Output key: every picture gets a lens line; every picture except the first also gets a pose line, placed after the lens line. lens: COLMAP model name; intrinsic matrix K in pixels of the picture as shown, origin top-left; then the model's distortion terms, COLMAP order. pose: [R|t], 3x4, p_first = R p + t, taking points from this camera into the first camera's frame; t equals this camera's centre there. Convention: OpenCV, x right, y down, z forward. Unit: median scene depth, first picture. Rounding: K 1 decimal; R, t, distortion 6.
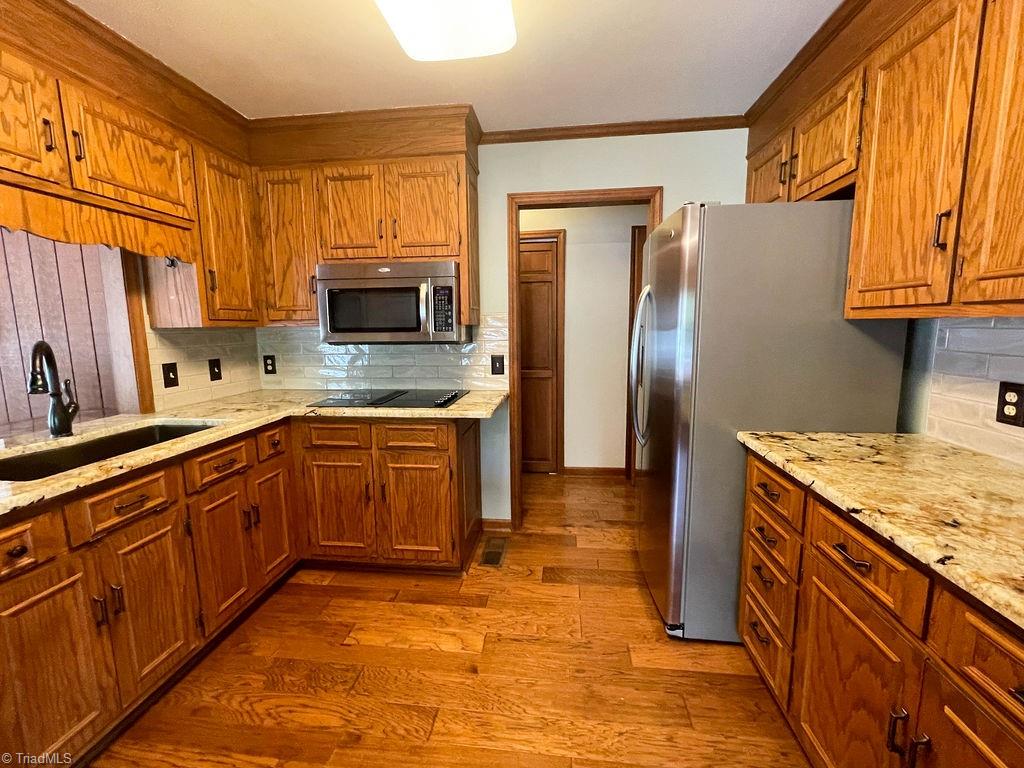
lens RADIAL K [[427.1, 0, 512.5], [0, 427.1, 382.7], [0, 0, 1]] dist [-0.002039, -0.000345]
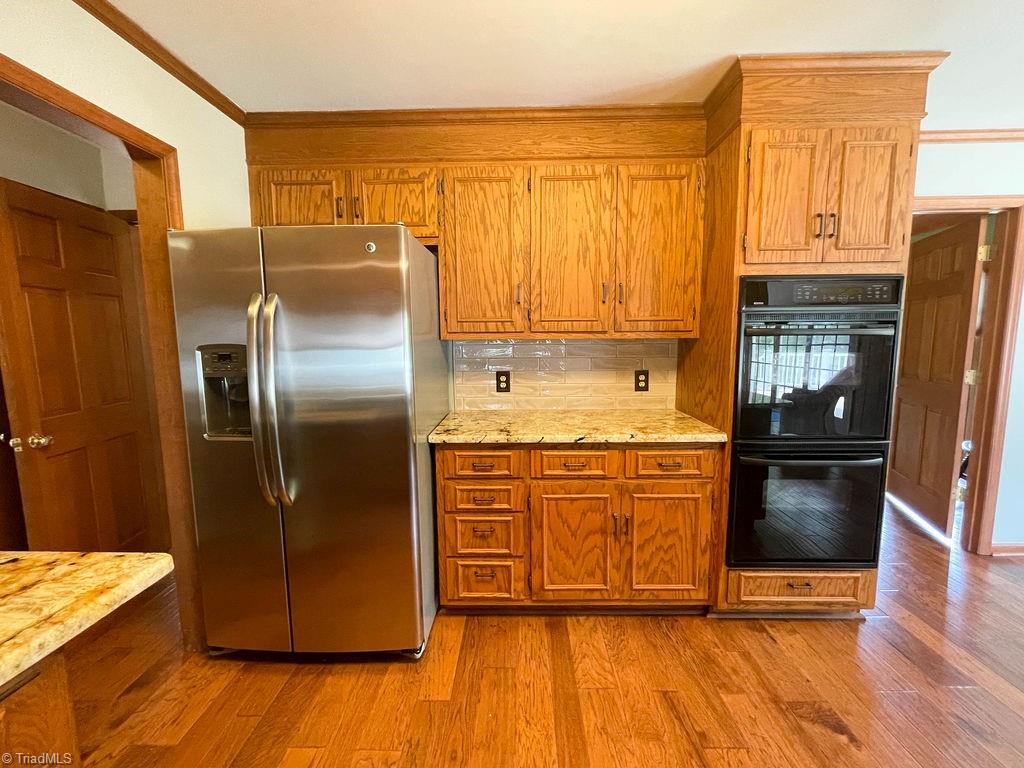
lens RADIAL K [[418.9, 0, 509.7], [0, 418.9, 381.6], [0, 0, 1]] dist [-0.002448, -0.000367]
pose [[-0.094873, -0.092529, 0.991180, -0.618718], [0.142987, 0.984080, 0.105552, -0.121587], [-0.985167, 0.151740, -0.080132, 0.872356]]
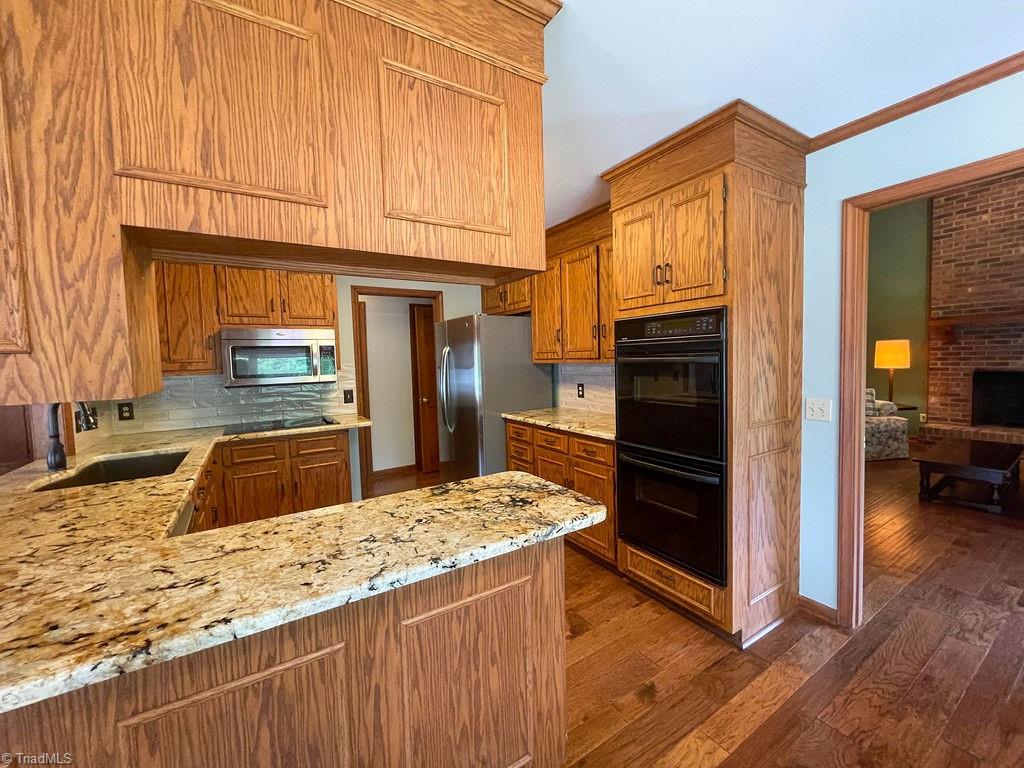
lens RADIAL K [[418.9, 0, 509.7], [0, 418.9, 381.6], [0, 0, 1]] dist [-0.002448, -0.000367]
pose [[0.786799, -0.045811, 0.615507, -0.807885], [0.102758, 0.993046, -0.057444, 0.079175], [-0.608596, 0.108445, 0.786035, -0.796491]]
